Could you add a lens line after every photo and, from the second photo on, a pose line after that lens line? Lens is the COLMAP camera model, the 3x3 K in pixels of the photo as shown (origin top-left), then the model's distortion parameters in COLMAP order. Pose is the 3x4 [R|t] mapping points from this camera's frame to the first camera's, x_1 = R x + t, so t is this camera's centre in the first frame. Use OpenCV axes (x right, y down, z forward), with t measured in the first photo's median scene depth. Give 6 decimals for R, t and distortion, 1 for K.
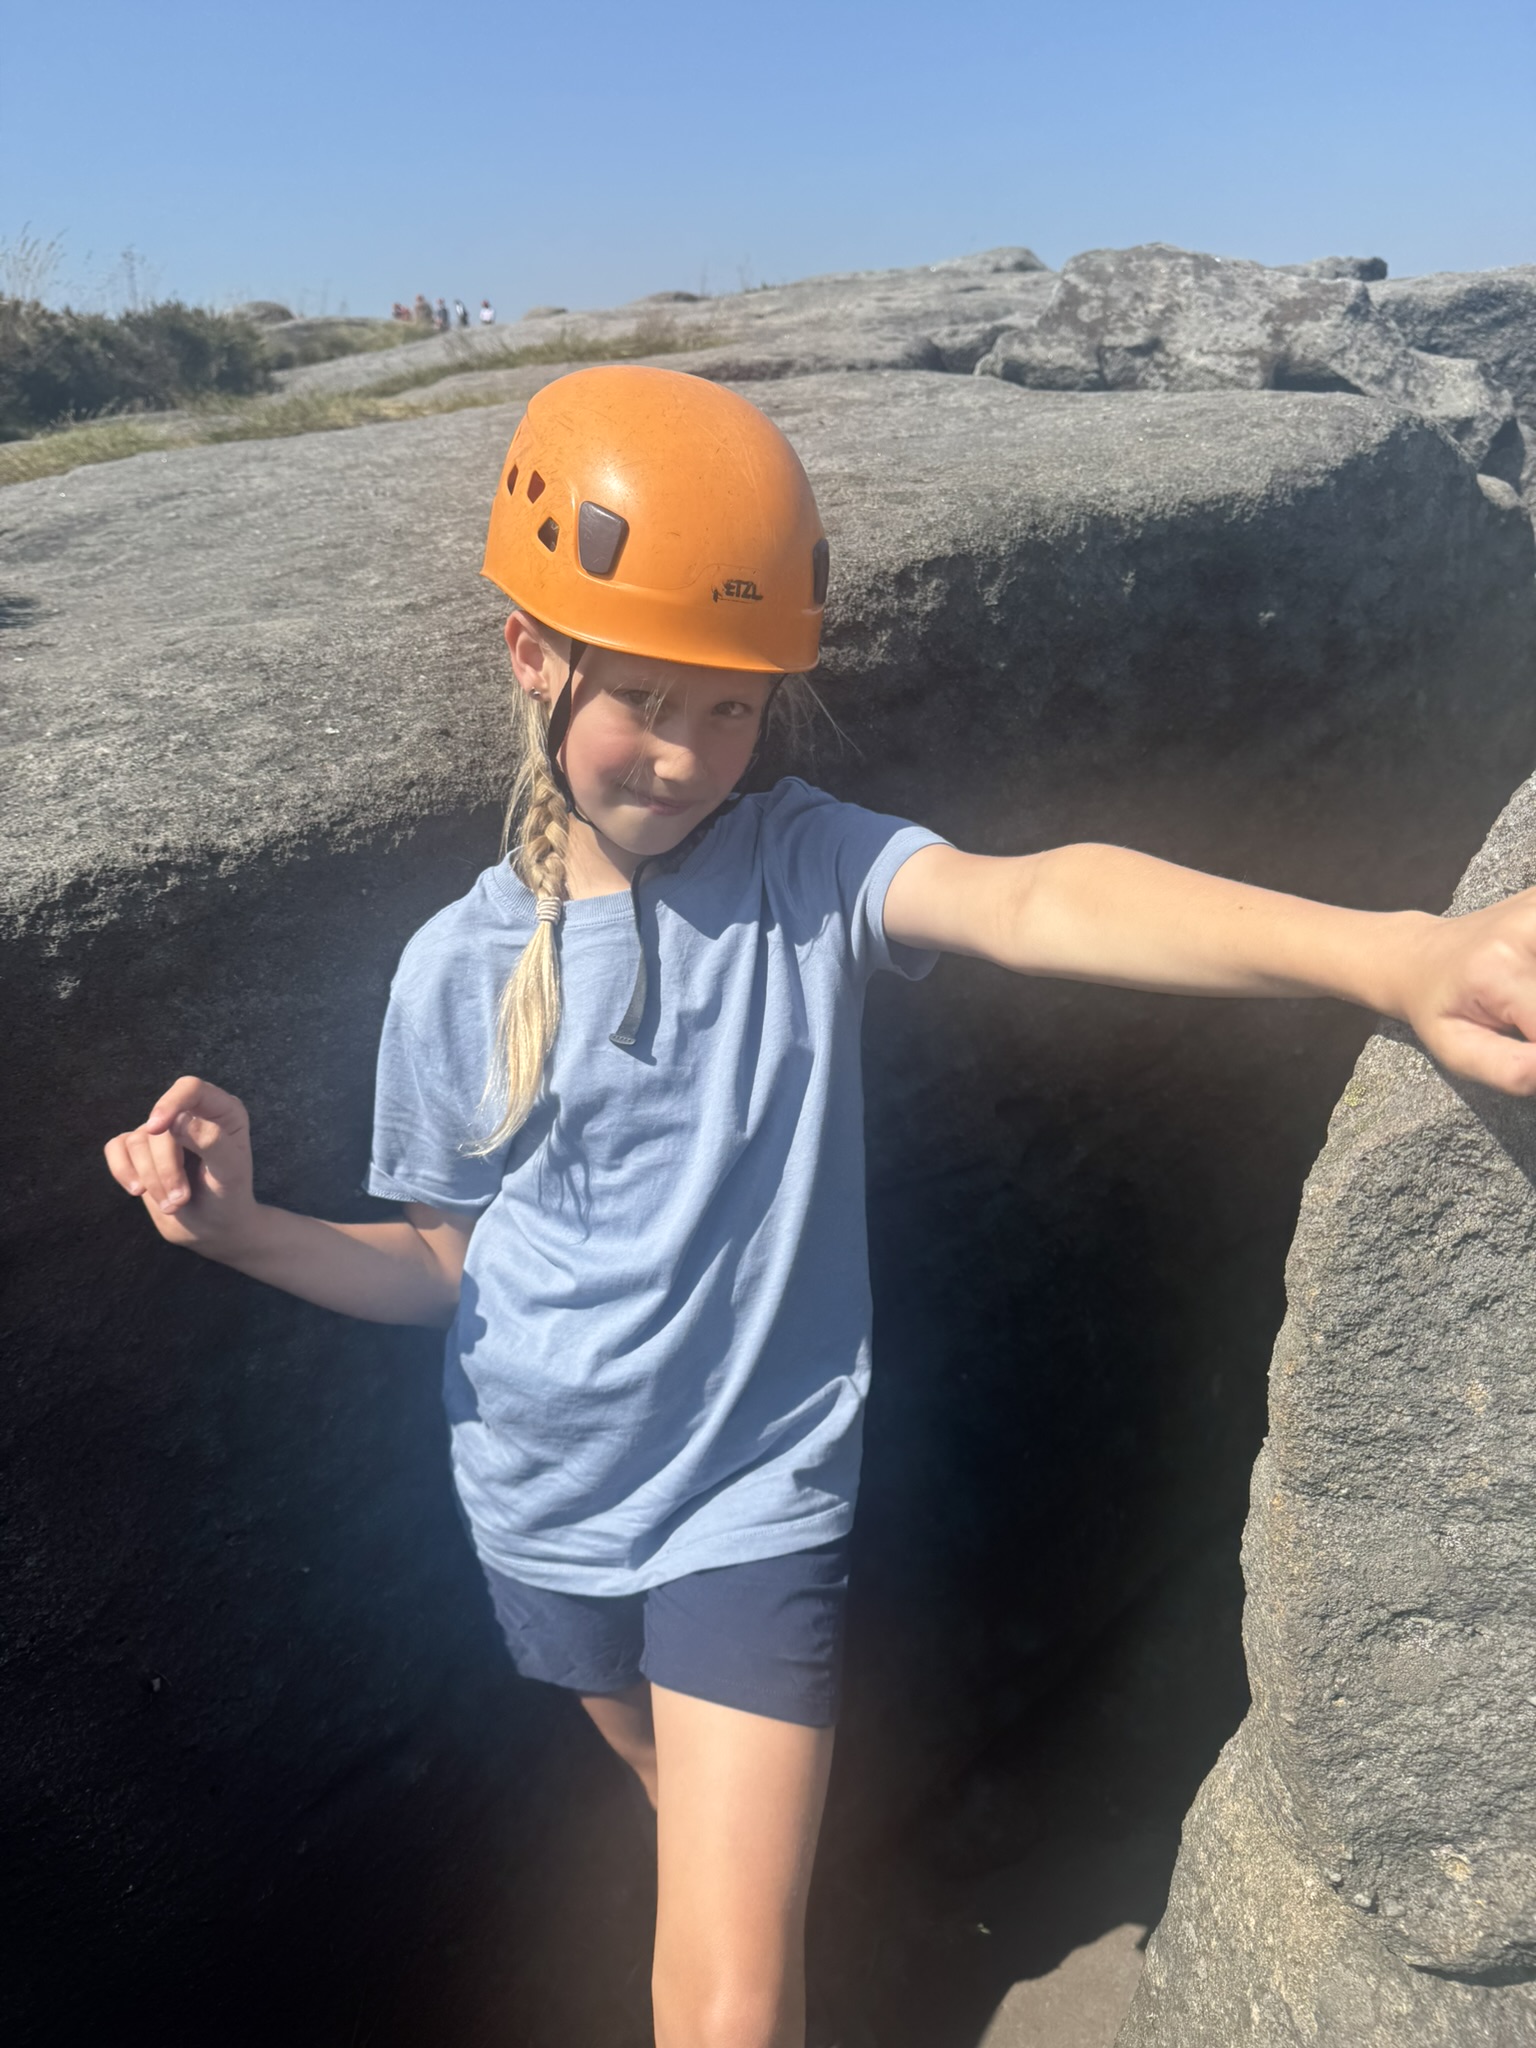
lens RADIAL K [[1449.1, 0, 762.9], [0, 1449.1, 1017.3], [0, 0, 1]] dist [0.028611, -0.039717]
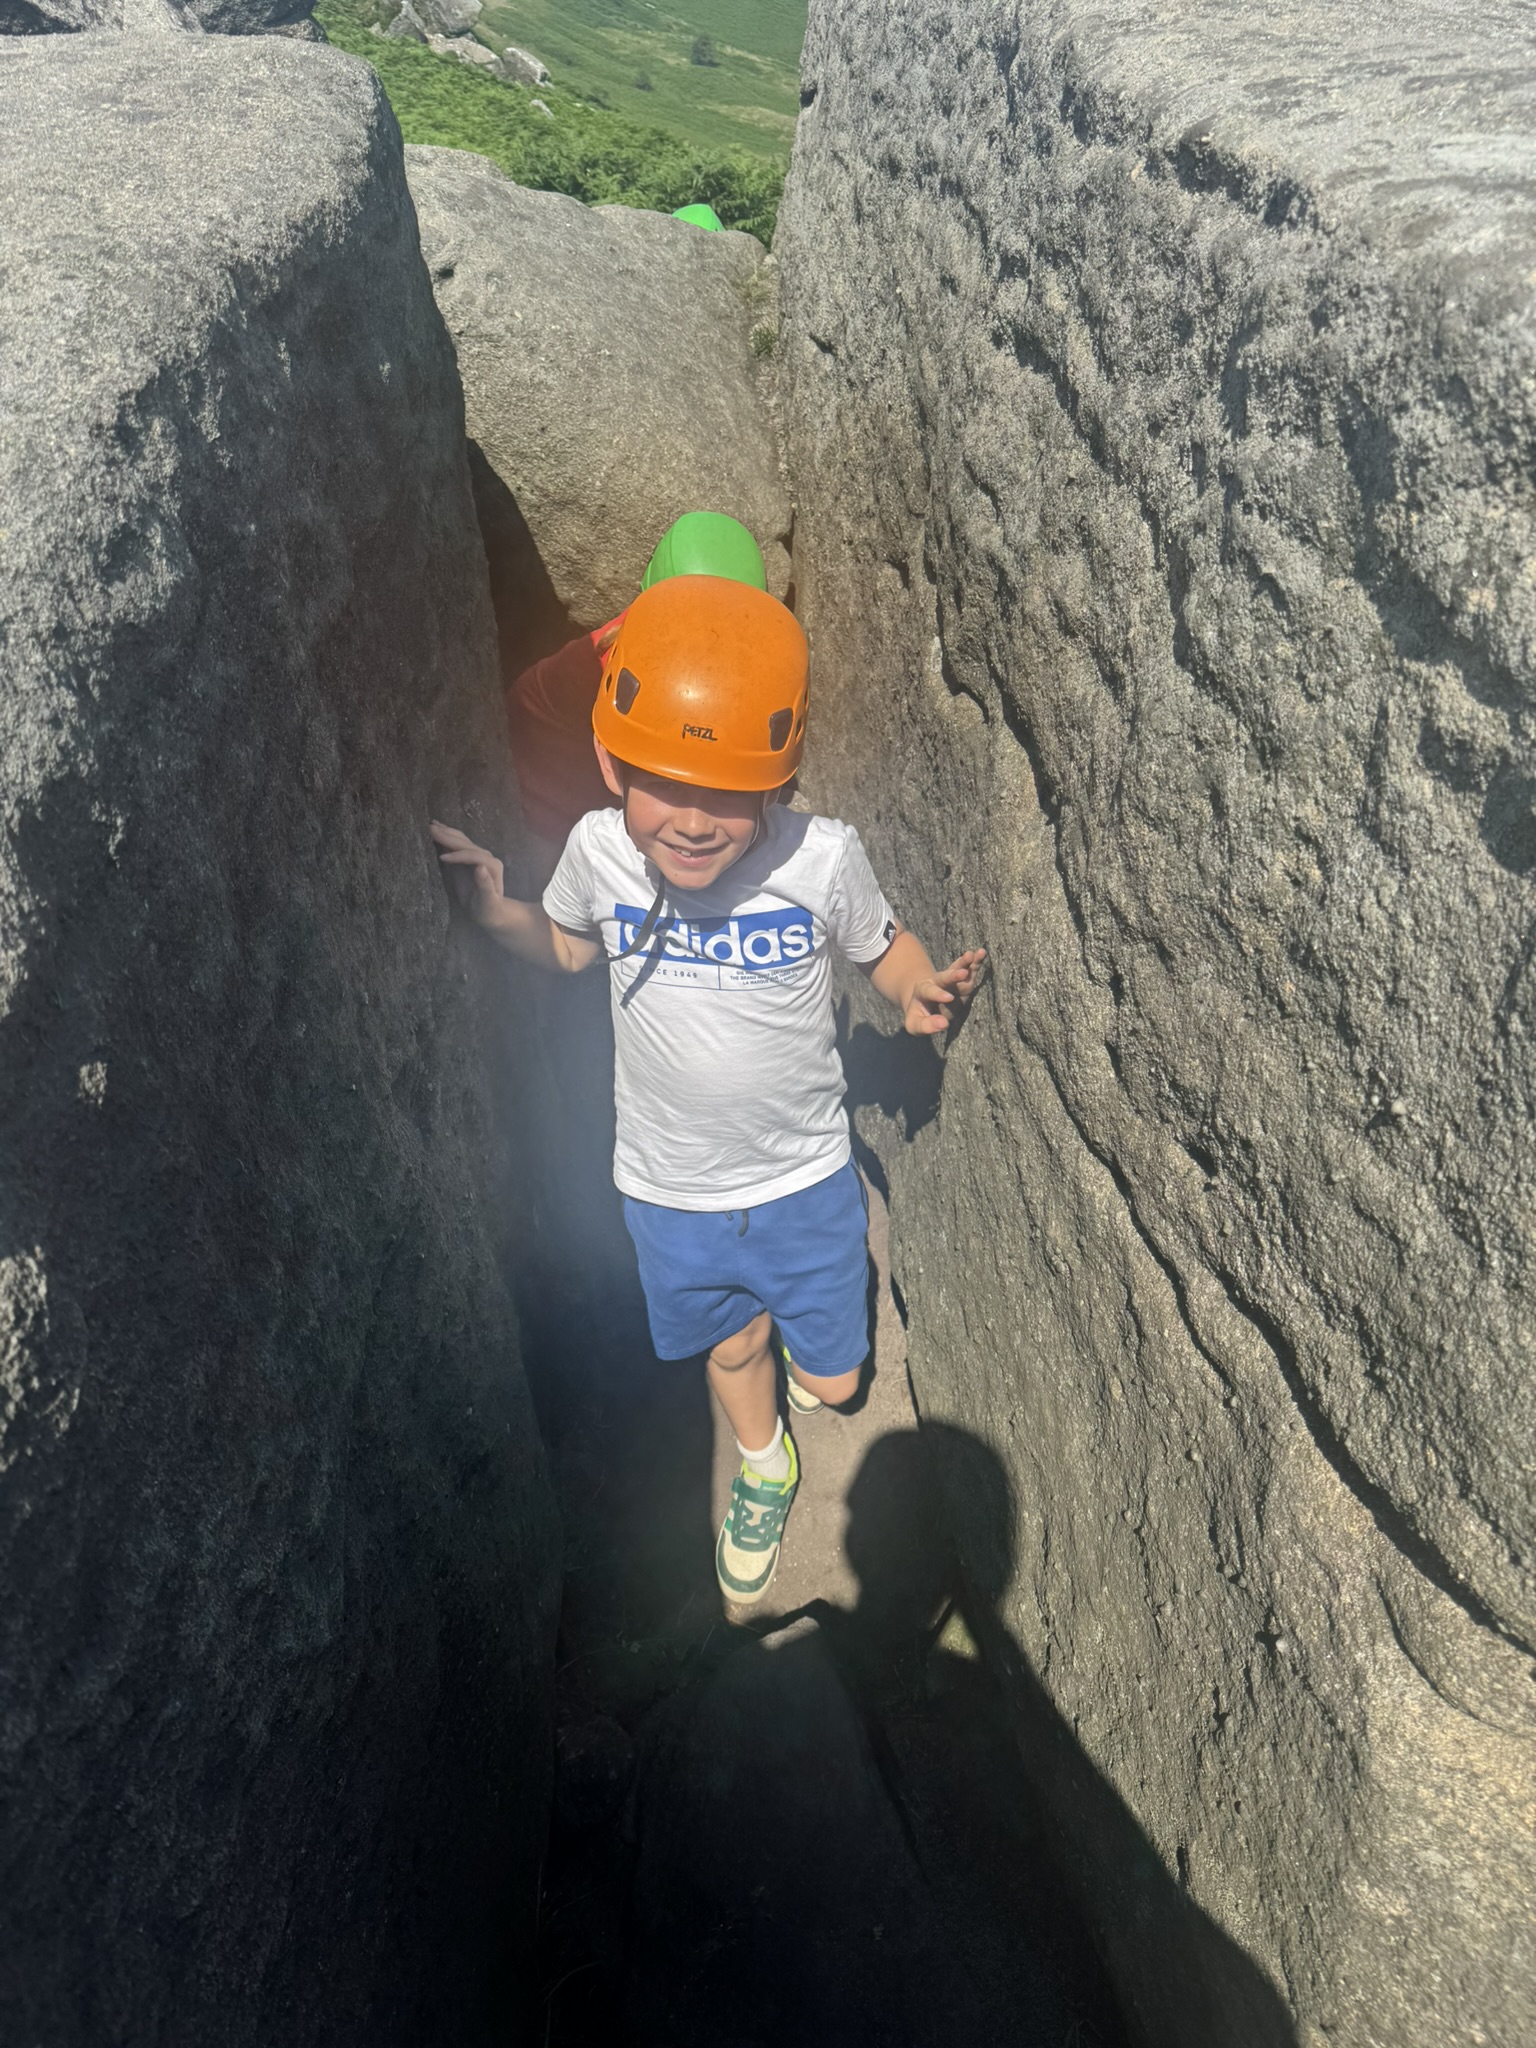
lens RADIAL K [[1449.1, 0, 771.4], [0, 1449.1, 1056.5], [0, 0, 1]] dist [0.028611, -0.039717]
pose [[0.631302, -0.451765, 0.630370, -0.089316], [0.295398, 0.891618, 0.343158, -0.079111], [-0.717076, -0.030427, 0.696330, 0.154767]]
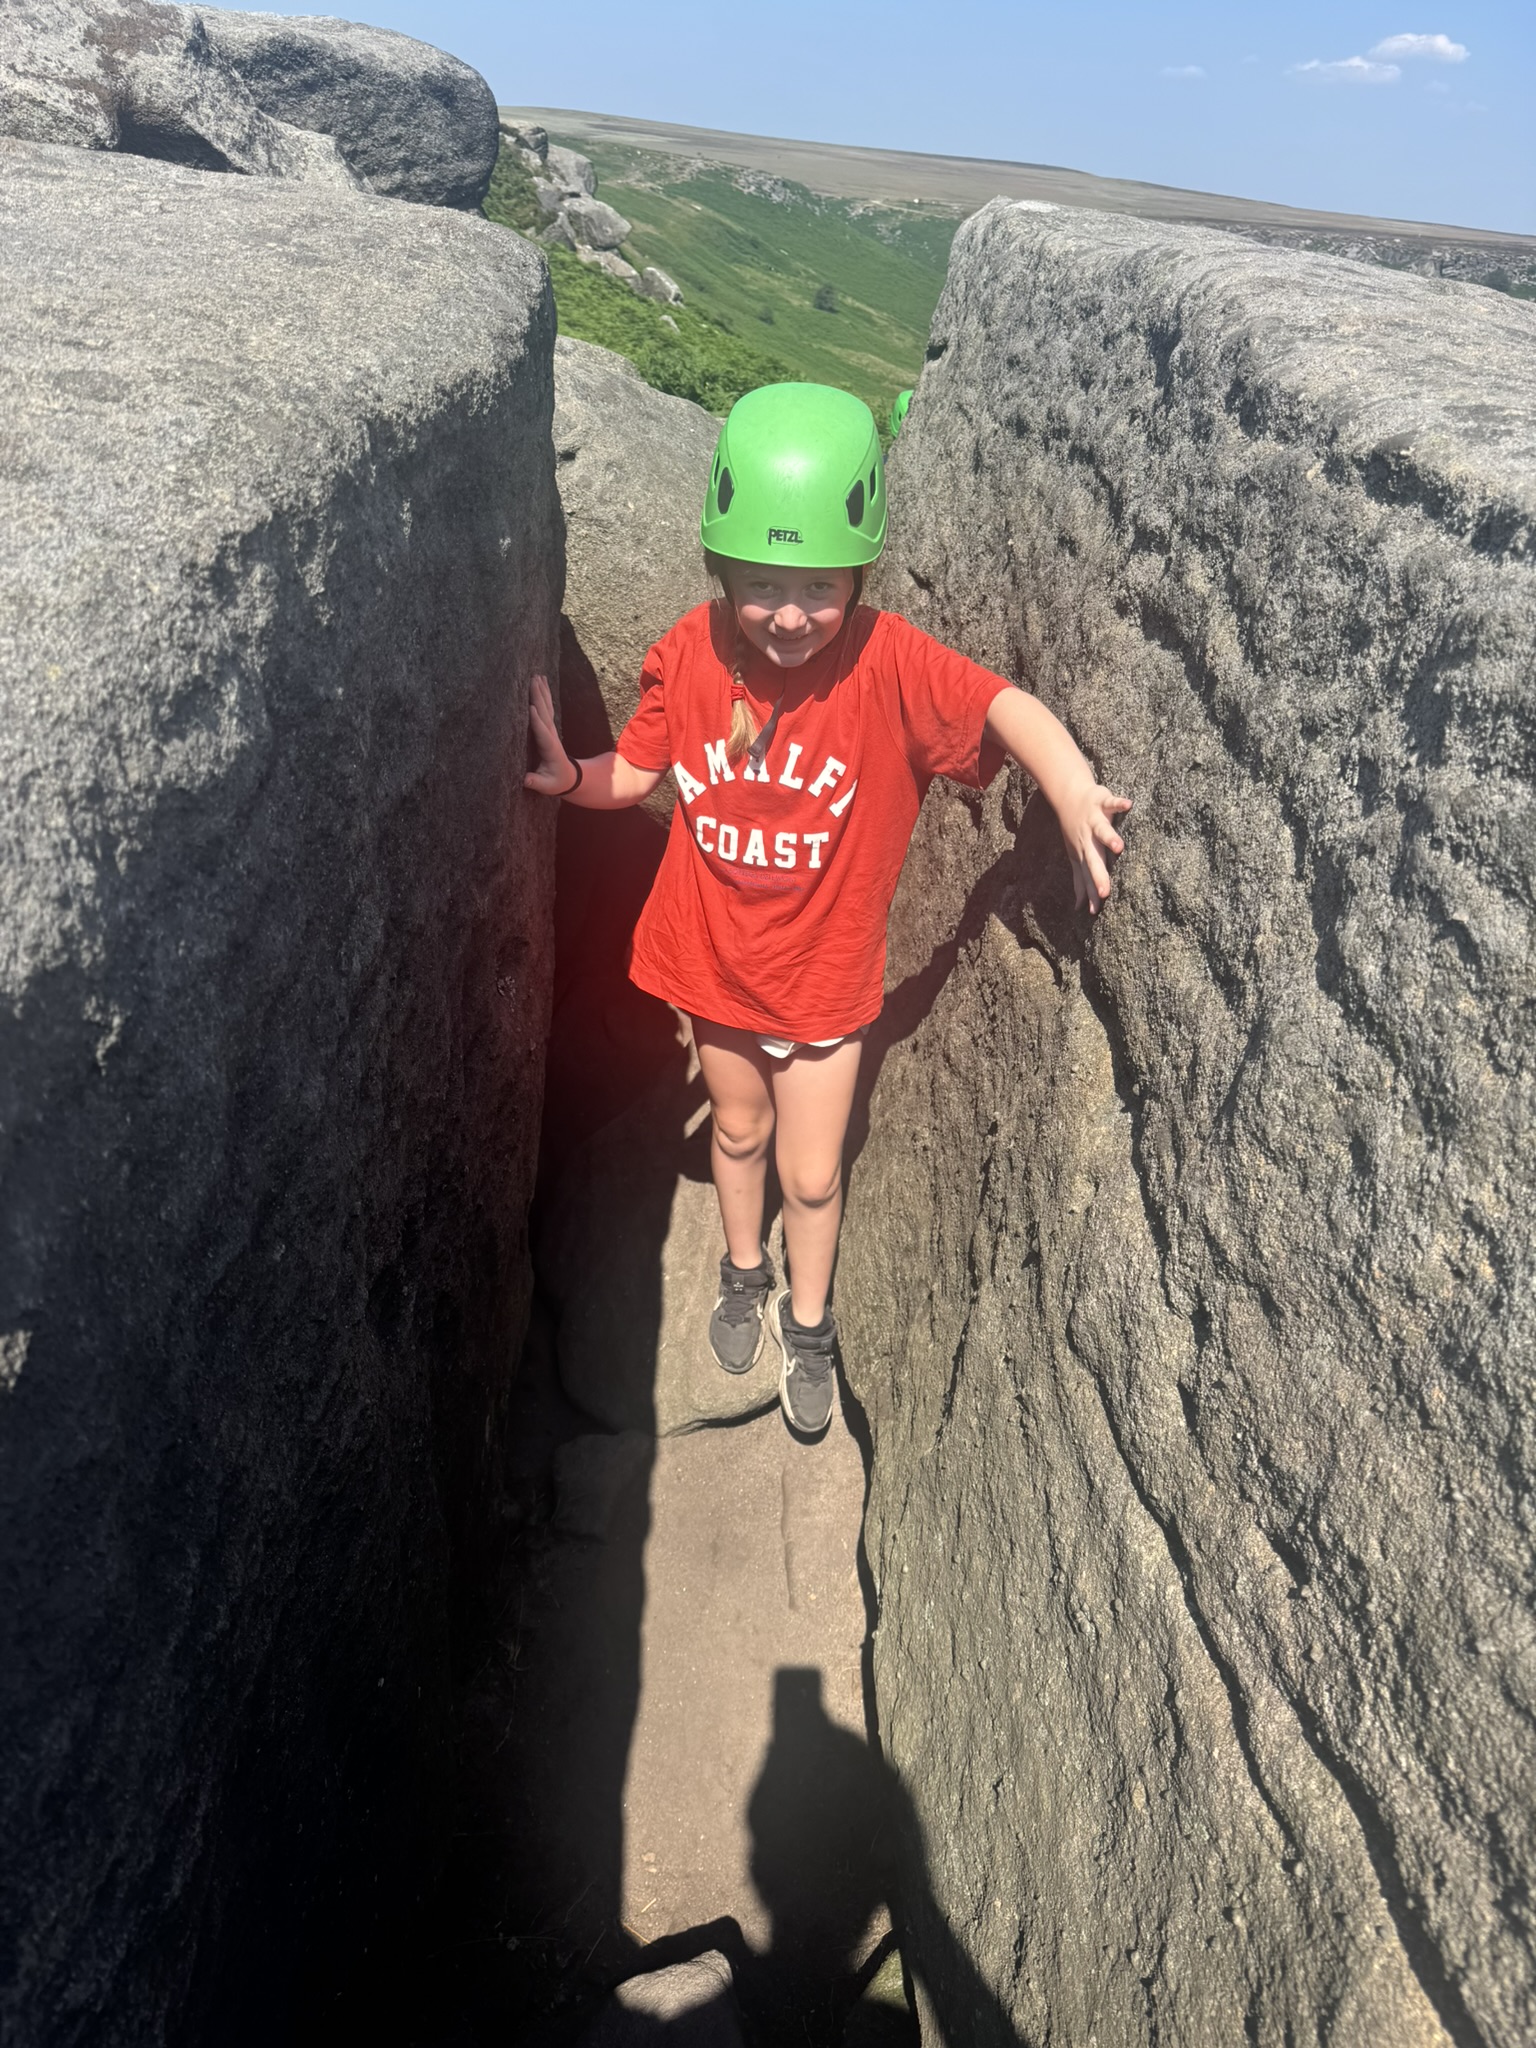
lens RADIAL K [[1449.1, 0, 760.0], [0, 1449.1, 1040.4], [0, 0, 1]] dist [0.028611, -0.039717]
pose [[0.685760, -0.260095, 0.679767, -0.067765], [0.147317, 0.964238, 0.220325, -0.089372], [-0.712763, -0.050949, 0.699552, 0.191667]]
